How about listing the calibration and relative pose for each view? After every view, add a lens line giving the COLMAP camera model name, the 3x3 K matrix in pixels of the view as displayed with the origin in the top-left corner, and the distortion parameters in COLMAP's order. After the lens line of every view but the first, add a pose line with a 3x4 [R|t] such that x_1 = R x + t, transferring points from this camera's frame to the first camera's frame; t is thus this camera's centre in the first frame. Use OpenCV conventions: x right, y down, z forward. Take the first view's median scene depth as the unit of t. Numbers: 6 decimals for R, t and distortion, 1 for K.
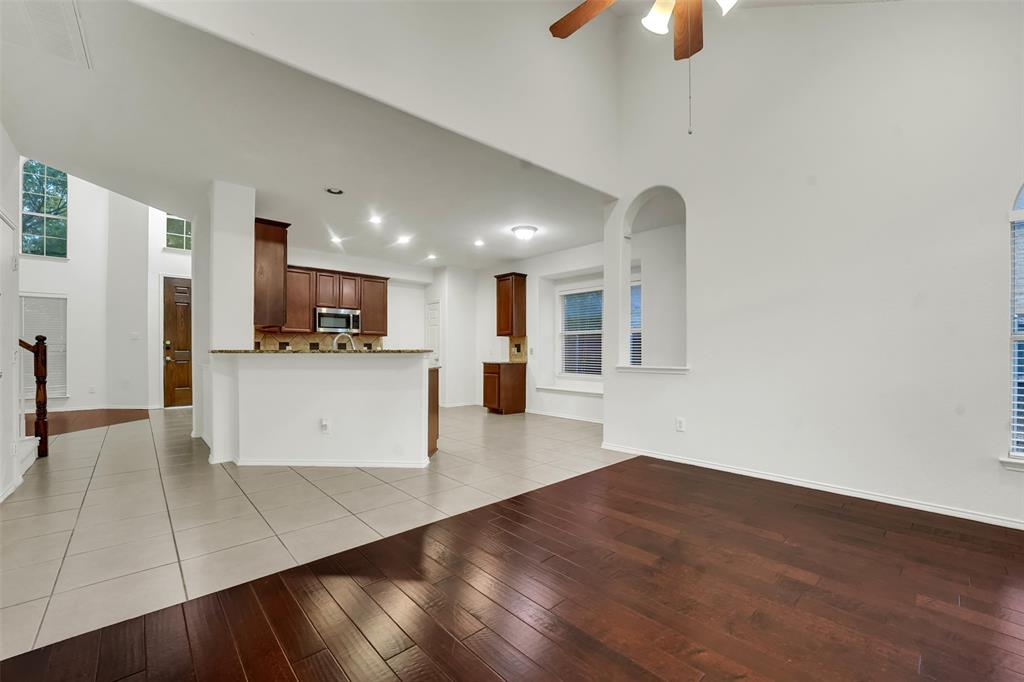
lens RADIAL K [[418.9, 0, 512.0], [0, 418.9, 348.4], [0, 0, 1]] dist [0.013673, 0.000353]
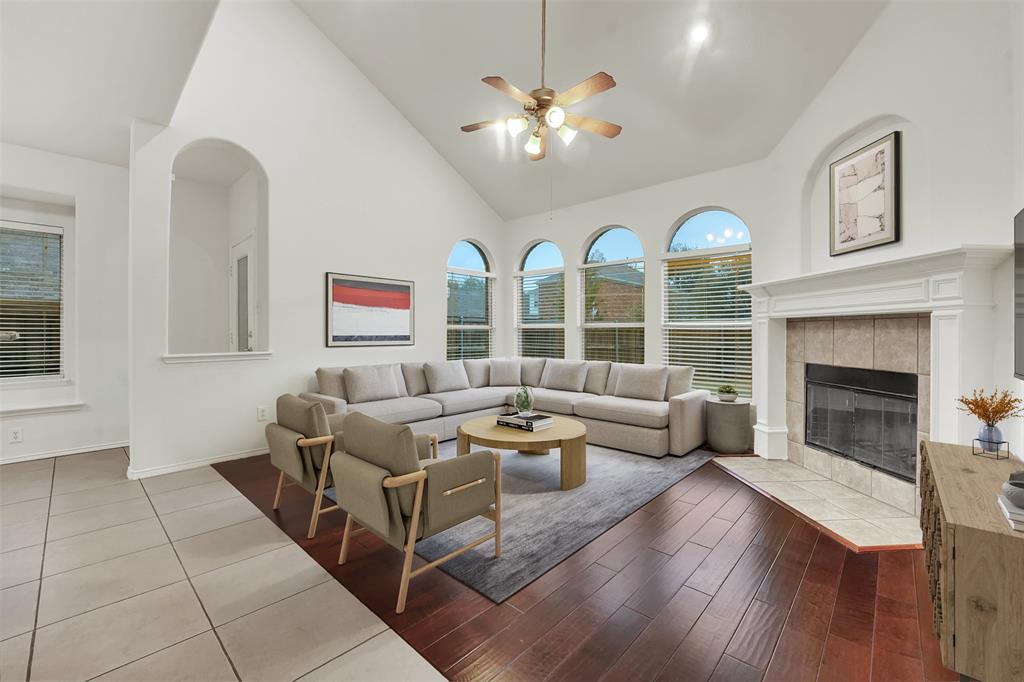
lens RADIAL K [[418.9, 0, 508.6], [0, 418.9, 336.0], [0, 0, 1]] dist [0.013673, 0.000353]
pose [[-0.090274, -0.001317, 0.995916, -0.589229], [-0.007189, 0.999974, 0.000671, 0.003435], [-0.995891, -0.007099, -0.090281, 0.538017]]
